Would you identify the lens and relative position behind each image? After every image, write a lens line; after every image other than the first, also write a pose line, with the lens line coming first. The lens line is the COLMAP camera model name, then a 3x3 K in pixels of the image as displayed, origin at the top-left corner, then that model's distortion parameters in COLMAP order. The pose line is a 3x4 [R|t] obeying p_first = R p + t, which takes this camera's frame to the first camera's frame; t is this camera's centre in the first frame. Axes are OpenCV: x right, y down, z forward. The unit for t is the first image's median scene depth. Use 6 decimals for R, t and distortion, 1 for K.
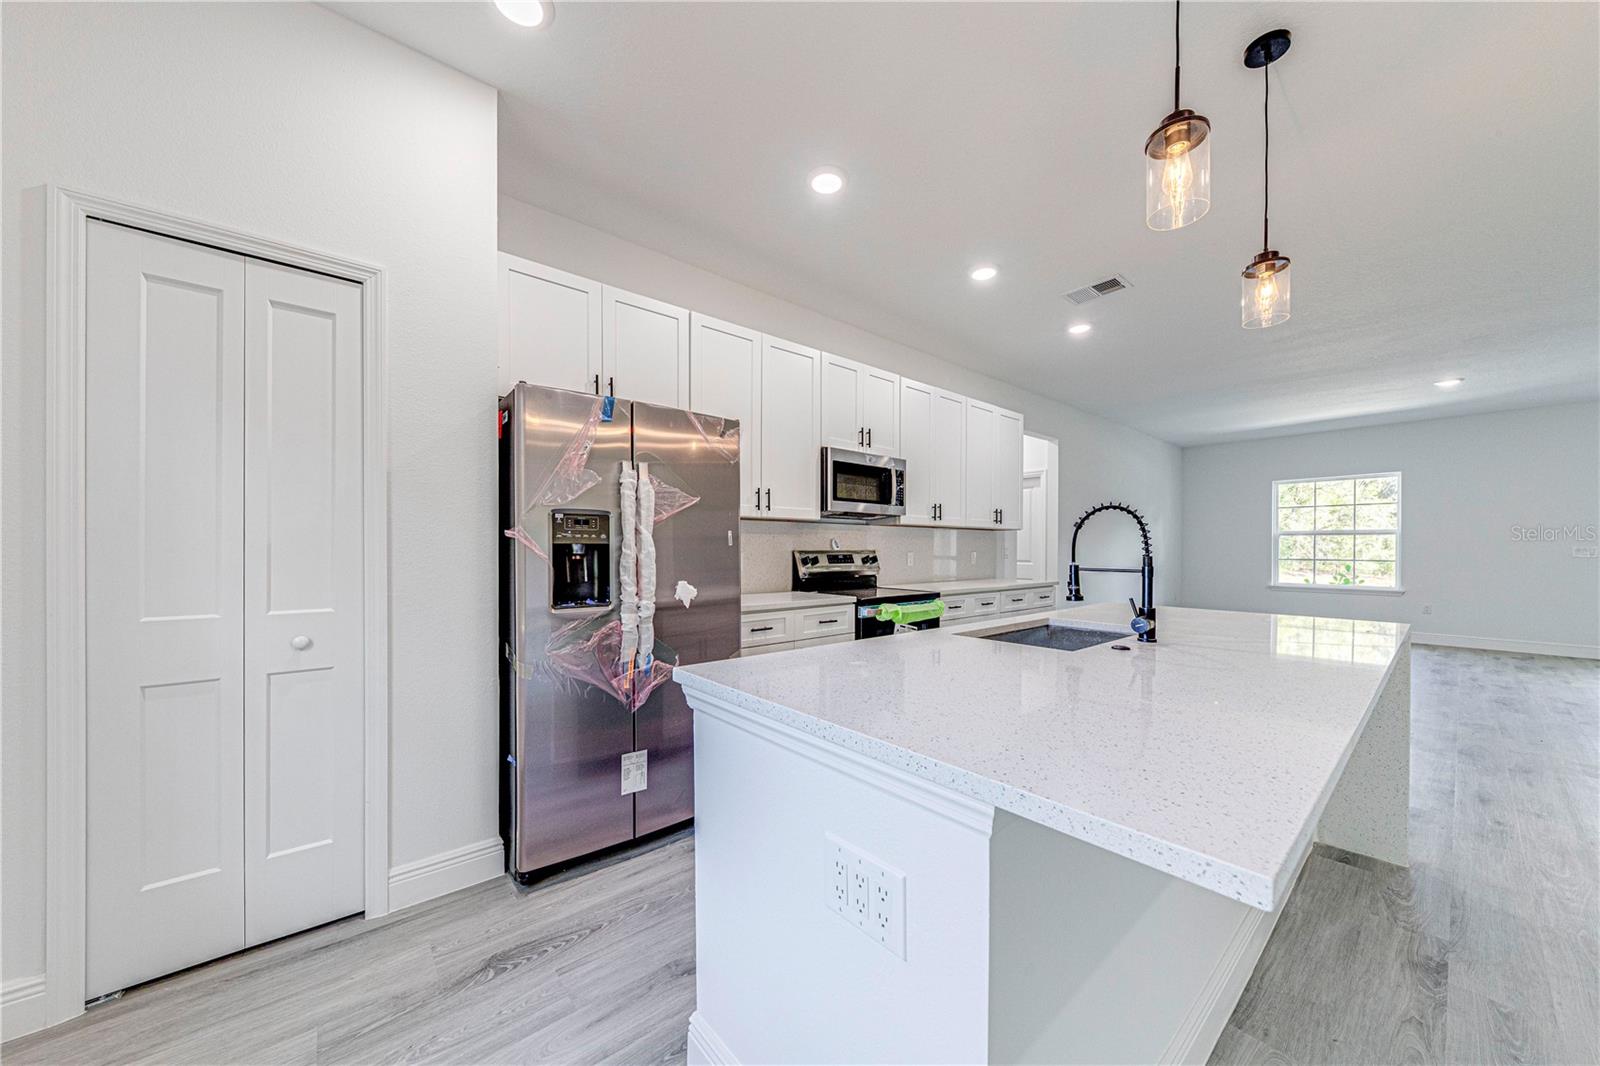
lens RADIAL K [[558.1, 0, 793.0], [0, 558.1, 549.6], [0, 0, 1]] dist [-0.006650, -0.000708]
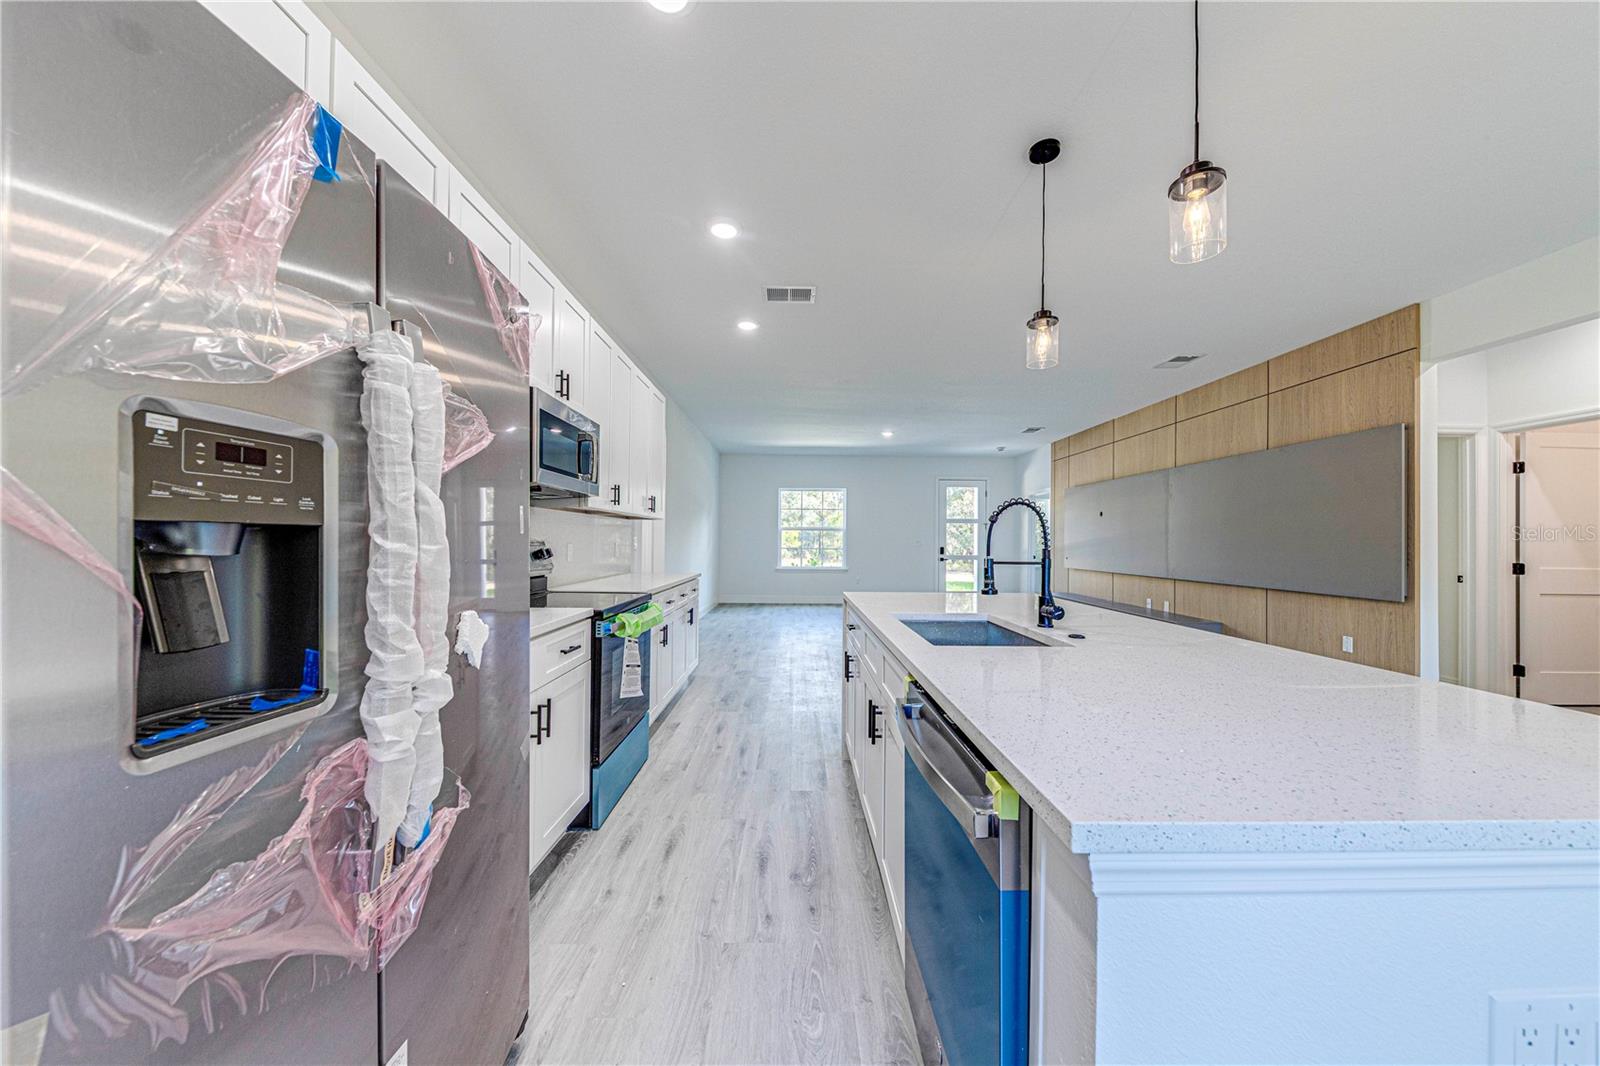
lens RADIAL K [[558.1, 0, 805.4], [0, 558.1, 526.6], [0, 0, 1]] dist [-0.006650, -0.000708]
pose [[0.623428, 0.023542, 0.781527, -0.418299], [-0.005781, 0.999658, -0.025501, -0.002374], [-0.781860, 0.011380, 0.623351, 0.548350]]
